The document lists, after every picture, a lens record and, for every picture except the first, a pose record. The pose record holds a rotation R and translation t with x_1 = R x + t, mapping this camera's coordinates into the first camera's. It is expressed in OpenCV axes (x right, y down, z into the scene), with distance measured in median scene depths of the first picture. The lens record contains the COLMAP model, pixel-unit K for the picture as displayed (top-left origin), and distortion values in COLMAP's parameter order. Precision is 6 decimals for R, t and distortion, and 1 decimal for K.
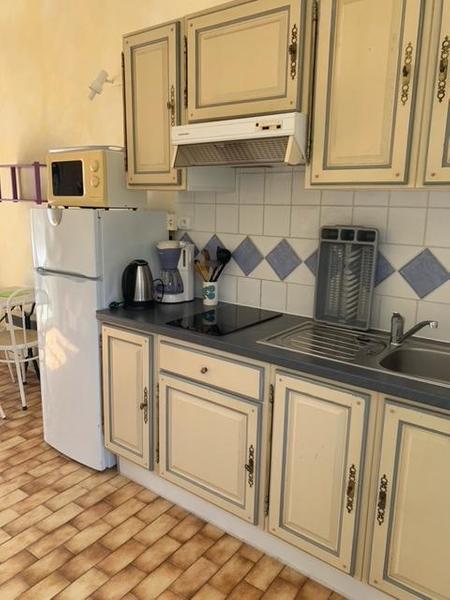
lens RADIAL K [[463.9, 0, 225.0], [0, 463.9, 300.0], [0, 0, 1]] dist [0.017313, -0.007859]
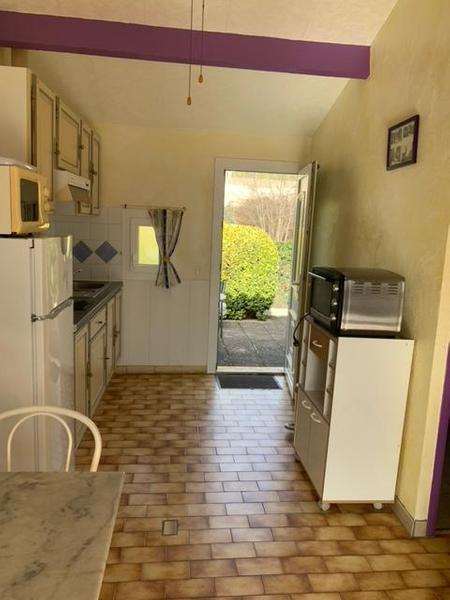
lens RADIAL K [[453.9, 0, 224.1], [0, 453.9, 297.7], [0, 0, 1]] dist [0.007395, -0.000717]
pose [[-0.670994, -0.164340, 0.723021, -1.266362], [0.099710, 0.946271, 0.307619, -0.329432], [-0.734727, 0.278503, -0.618556, 1.368493]]
